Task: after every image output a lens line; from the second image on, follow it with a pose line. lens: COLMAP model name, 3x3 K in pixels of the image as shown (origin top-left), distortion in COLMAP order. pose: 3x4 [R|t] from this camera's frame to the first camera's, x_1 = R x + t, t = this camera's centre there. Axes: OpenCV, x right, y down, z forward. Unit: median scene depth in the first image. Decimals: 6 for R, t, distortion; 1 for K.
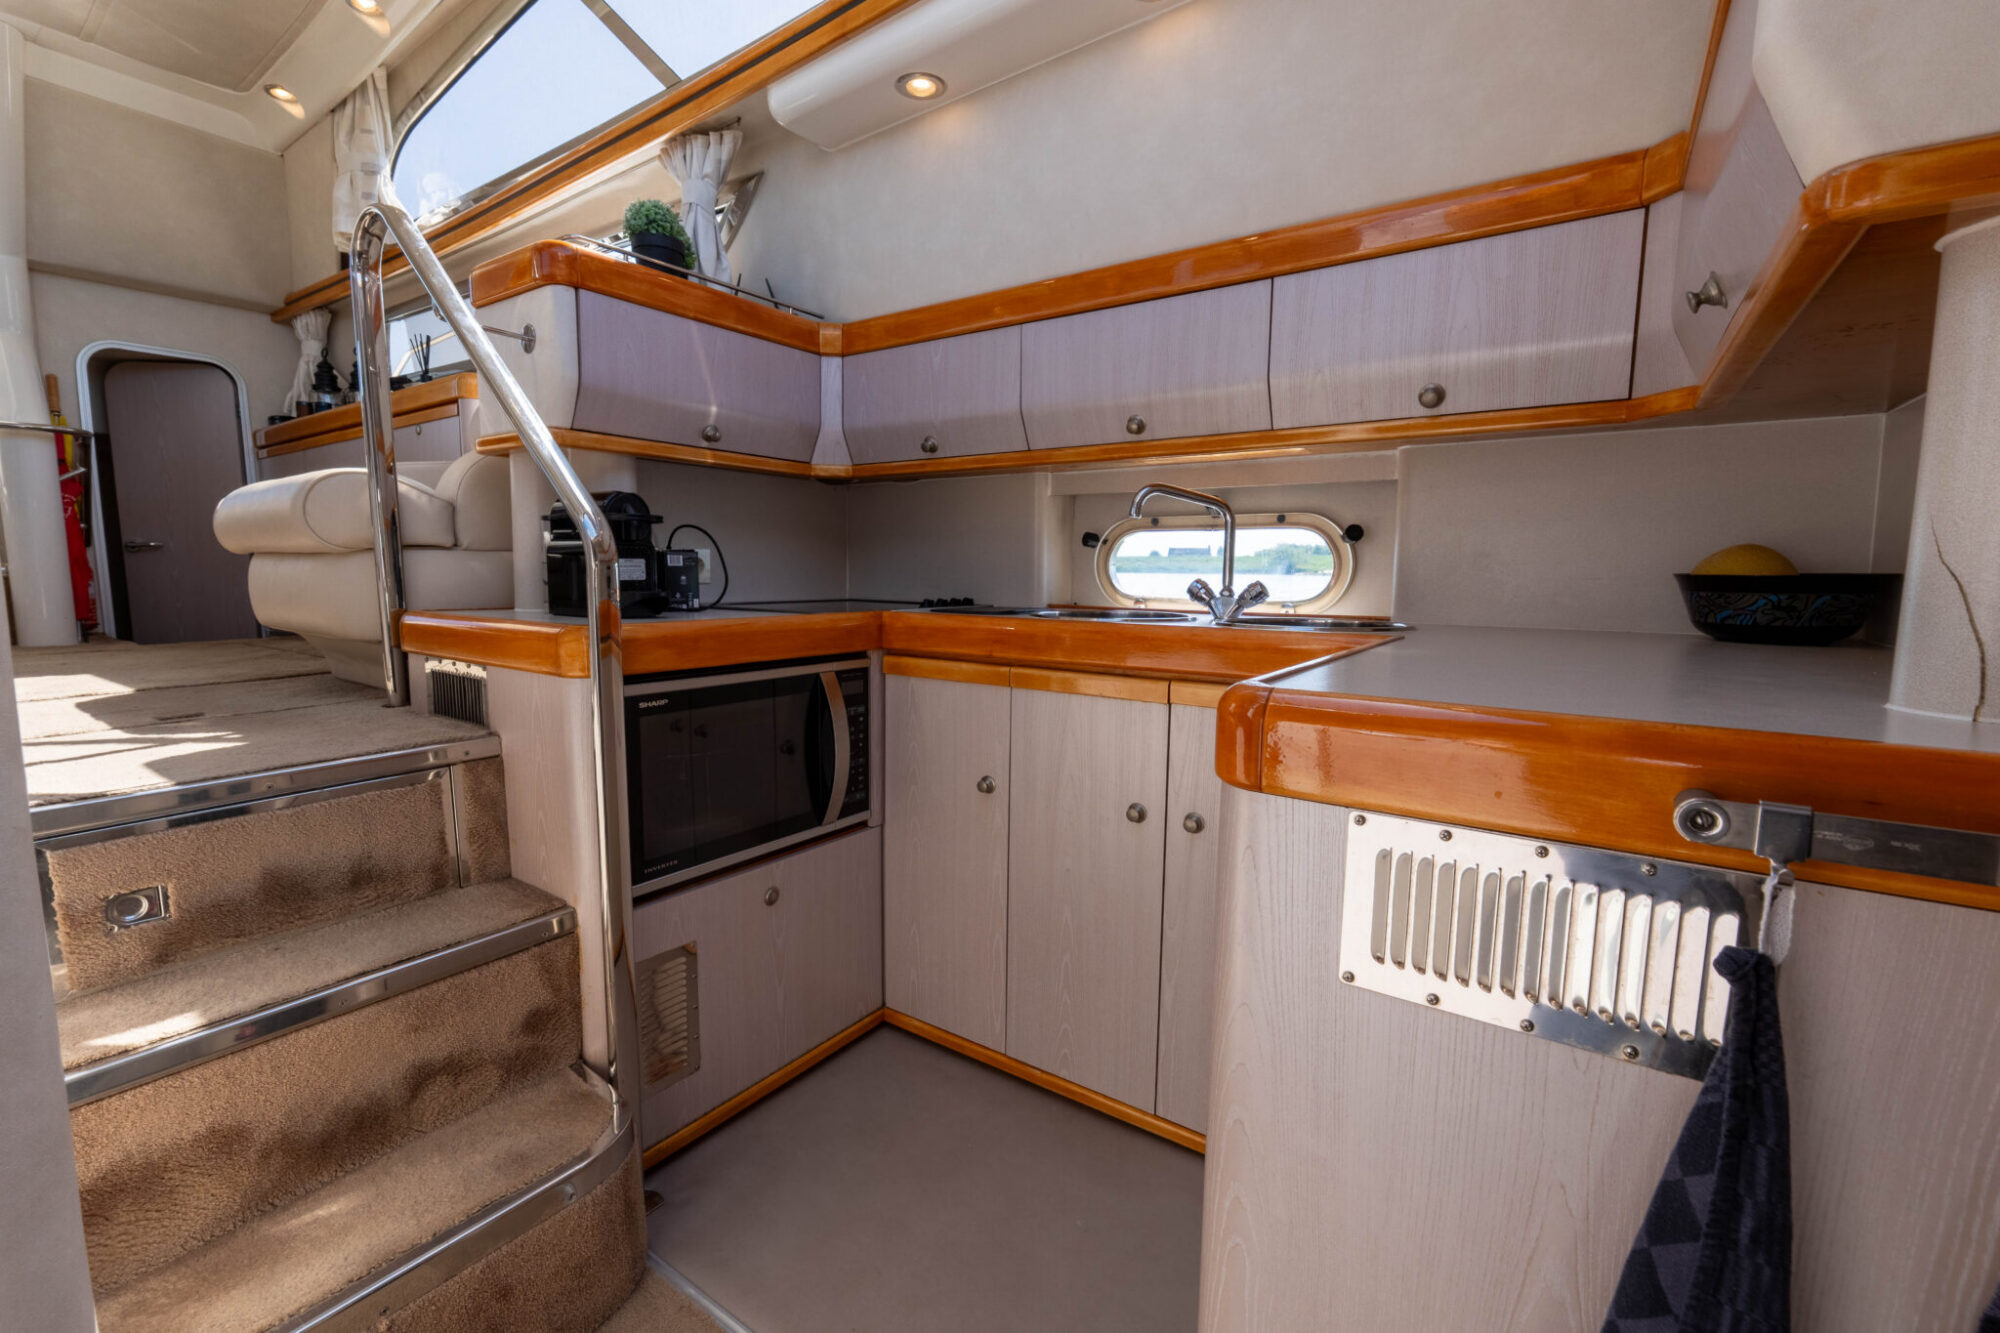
lens RADIAL K [[846.0, 0, 996.0], [0, 846.0, 663.6], [0, 0, 1]] dist [-0.002759, -0.000896]
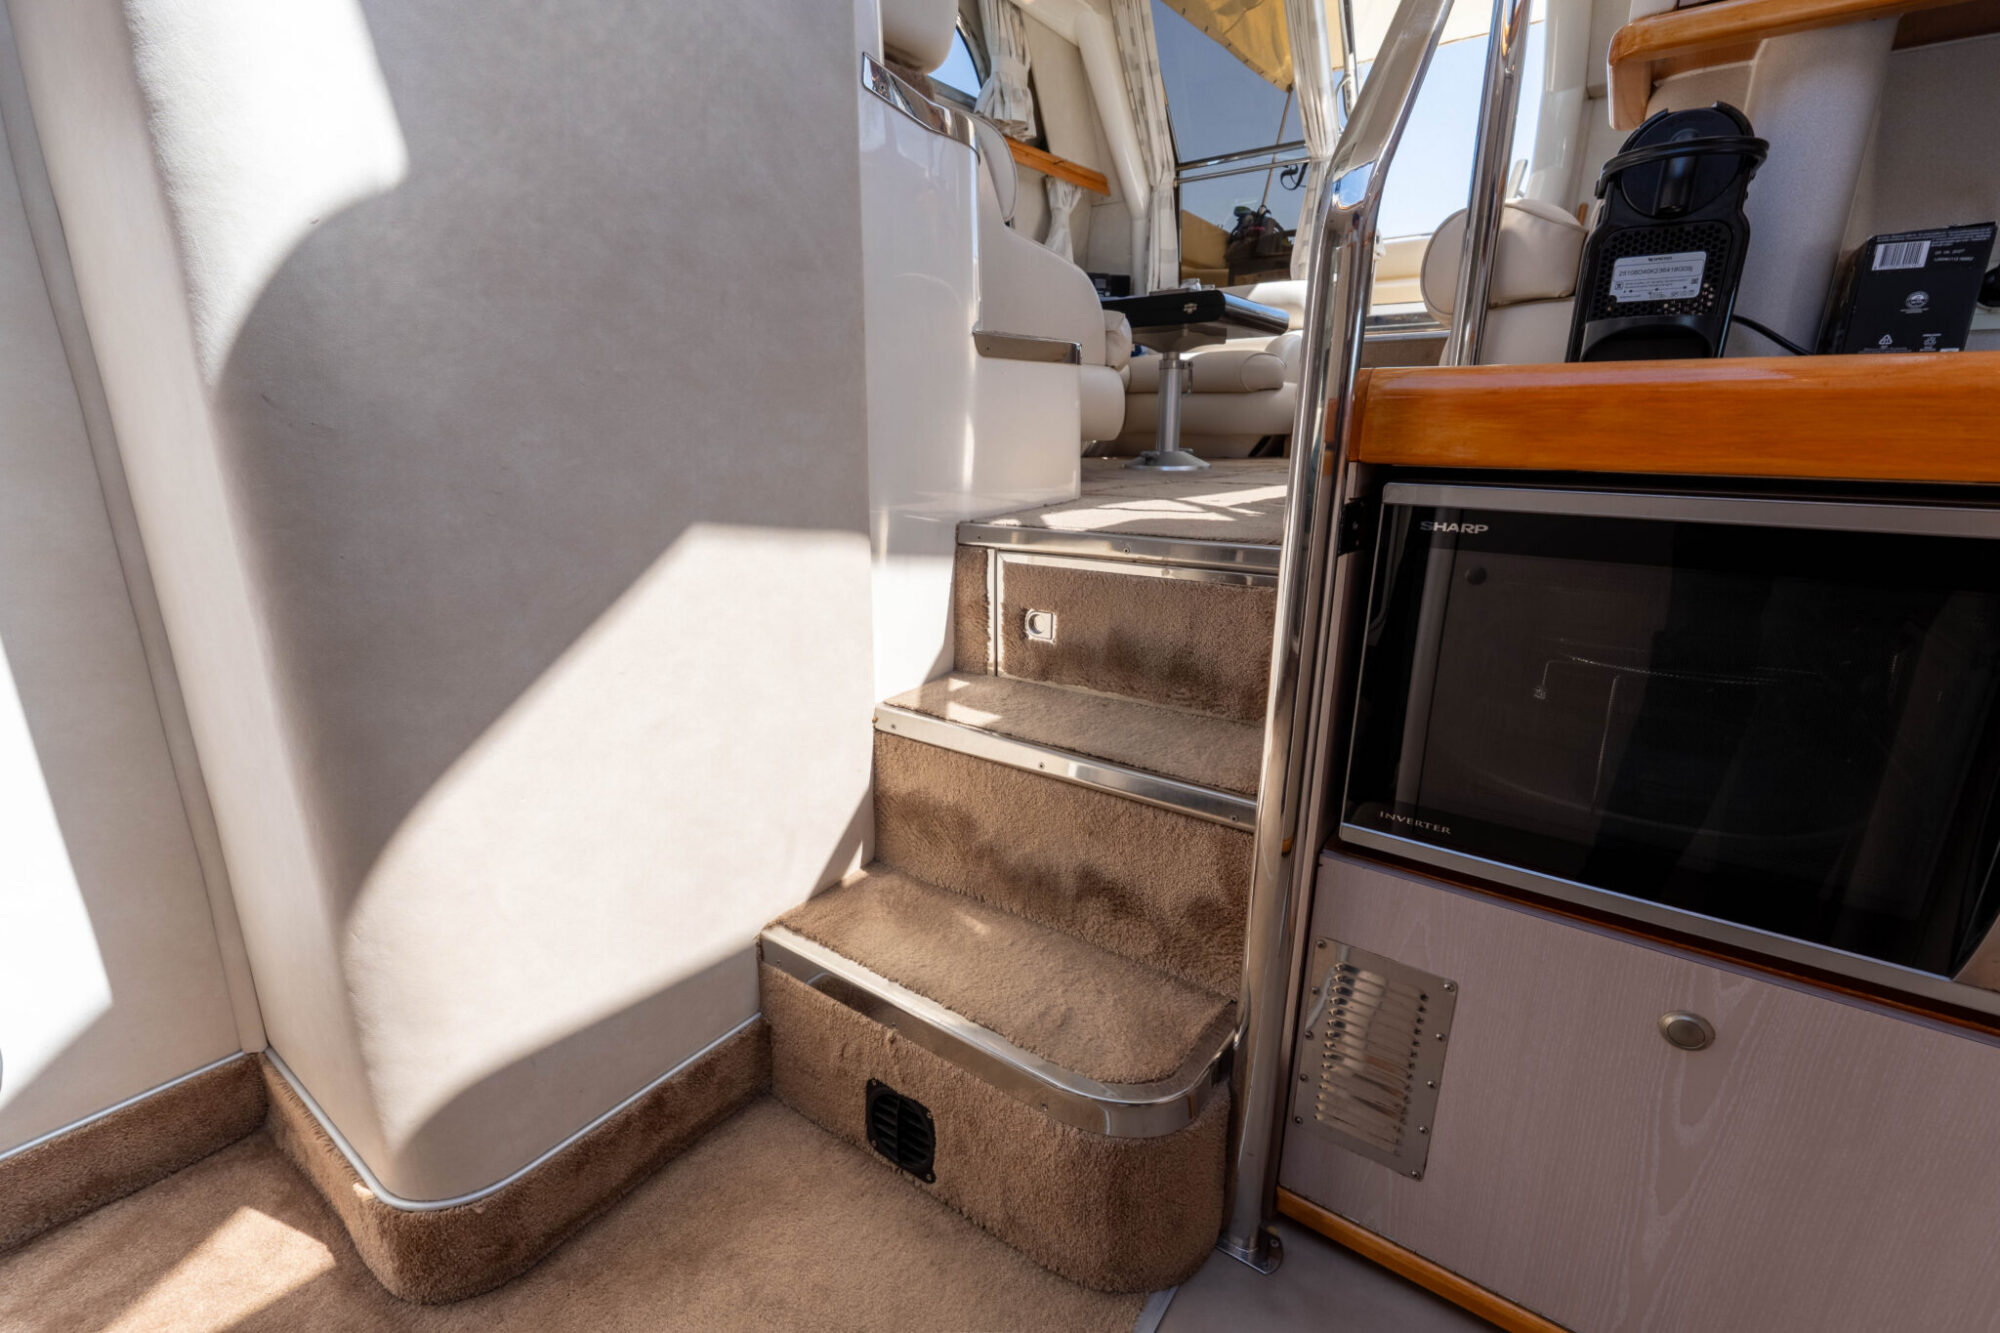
lens RADIAL K [[846.0, 0, 1003.5], [0, 846.0, 662.4], [0, 0, 1]] dist [-0.002759, -0.000896]
pose [[-0.007725, 0.265844, -0.963985, 0.097772], [-0.114185, 0.957474, 0.264963, 0.016052], [0.993429, 0.112120, 0.022959, 0.566684]]
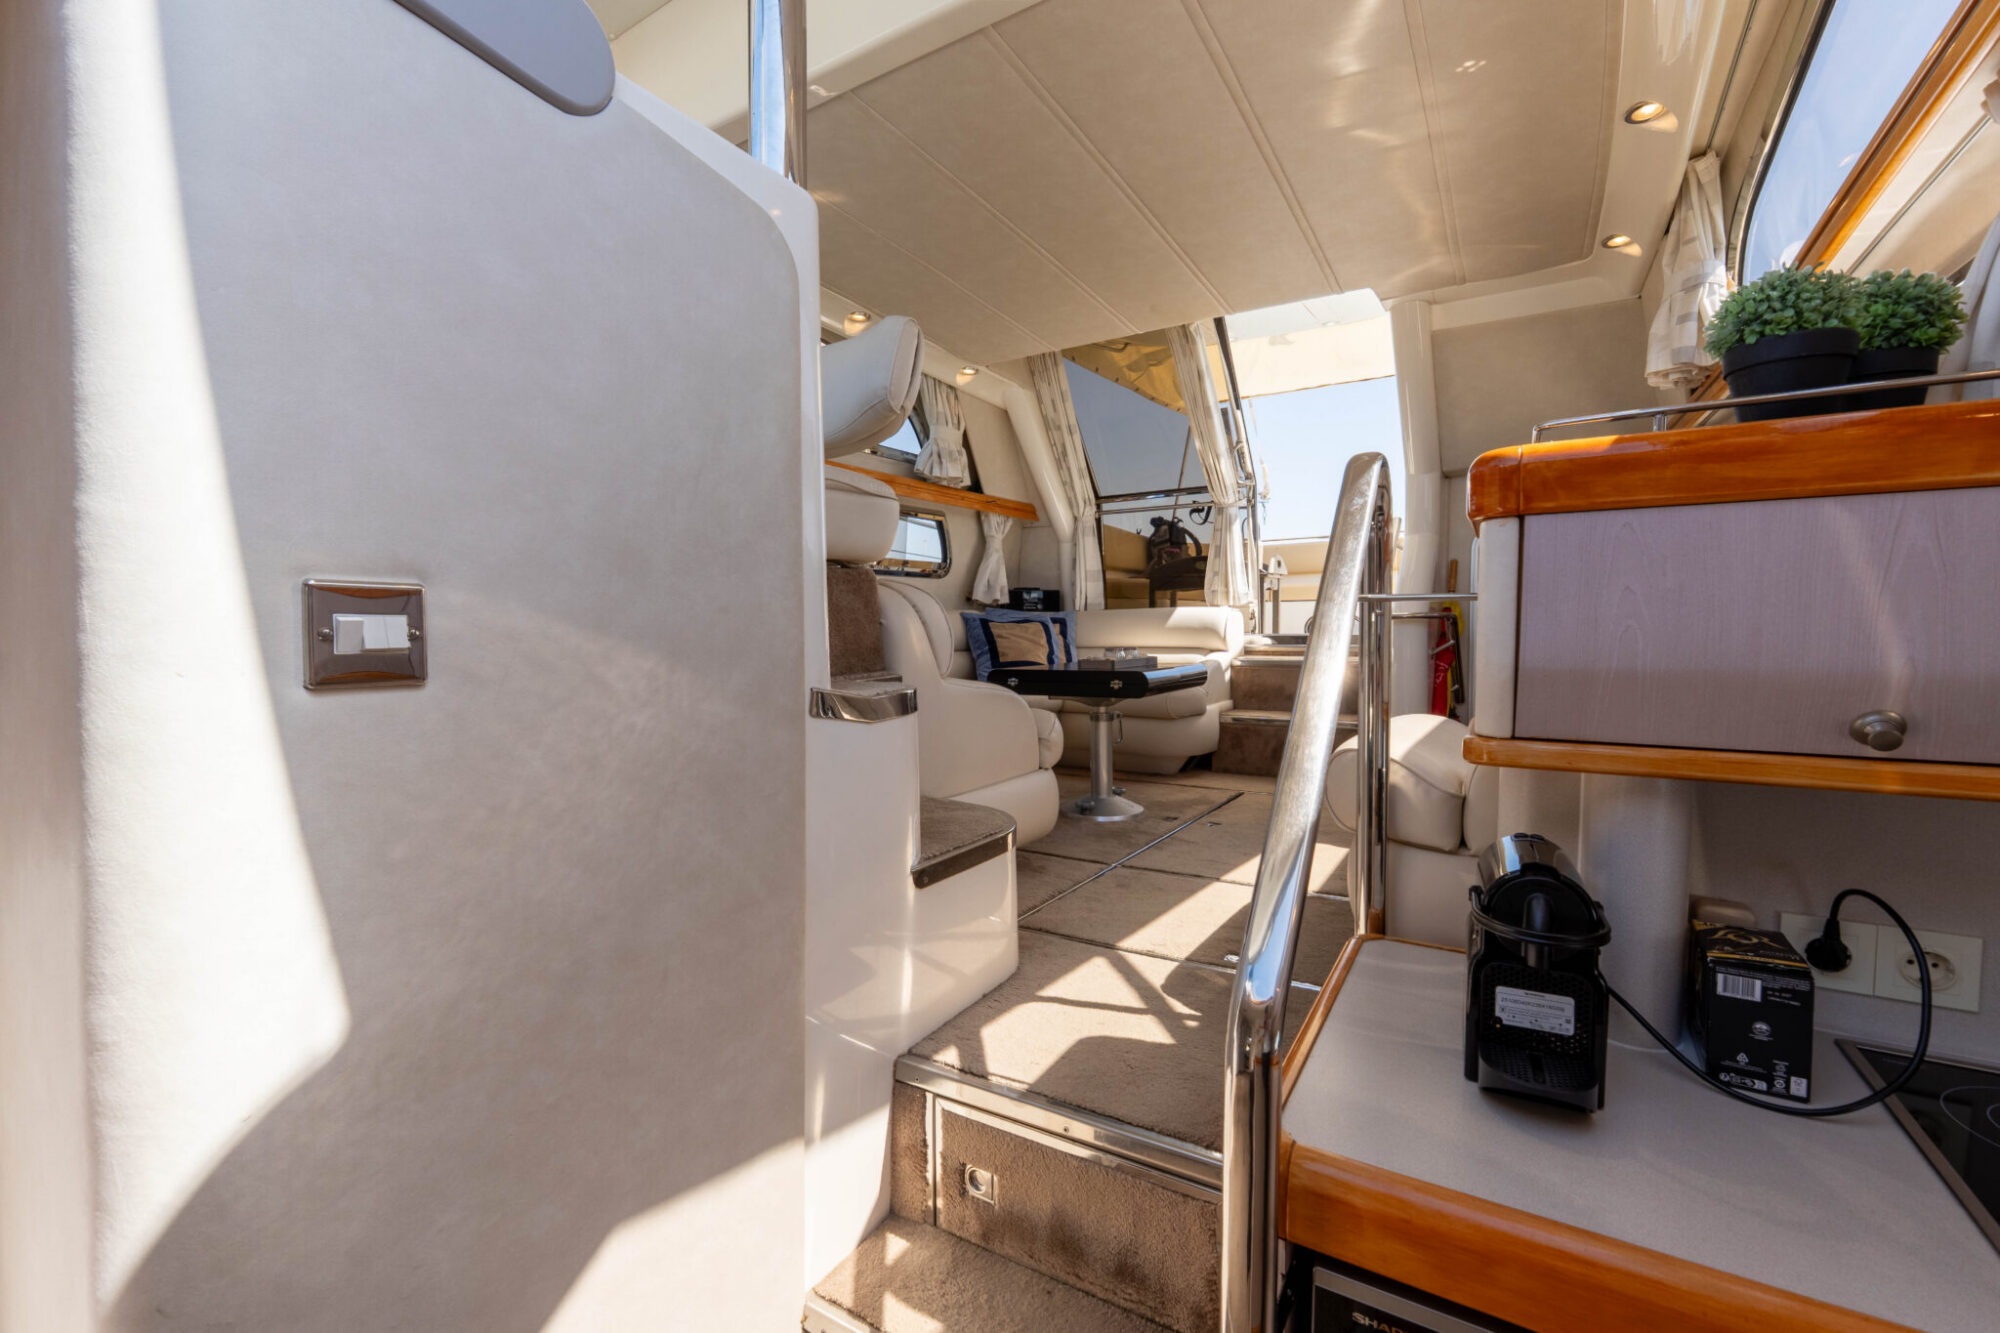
lens RADIAL K [[846.0, 0, 1002.8], [0, 846.0, 664.5], [0, 0, 1]] dist [-0.002759, -0.000896]
pose [[0.061654, 0.033168, -0.997546, 0.074891], [-0.109035, 0.993690, 0.026300, -0.279336], [0.992124, 0.107146, 0.064881, 0.537280]]
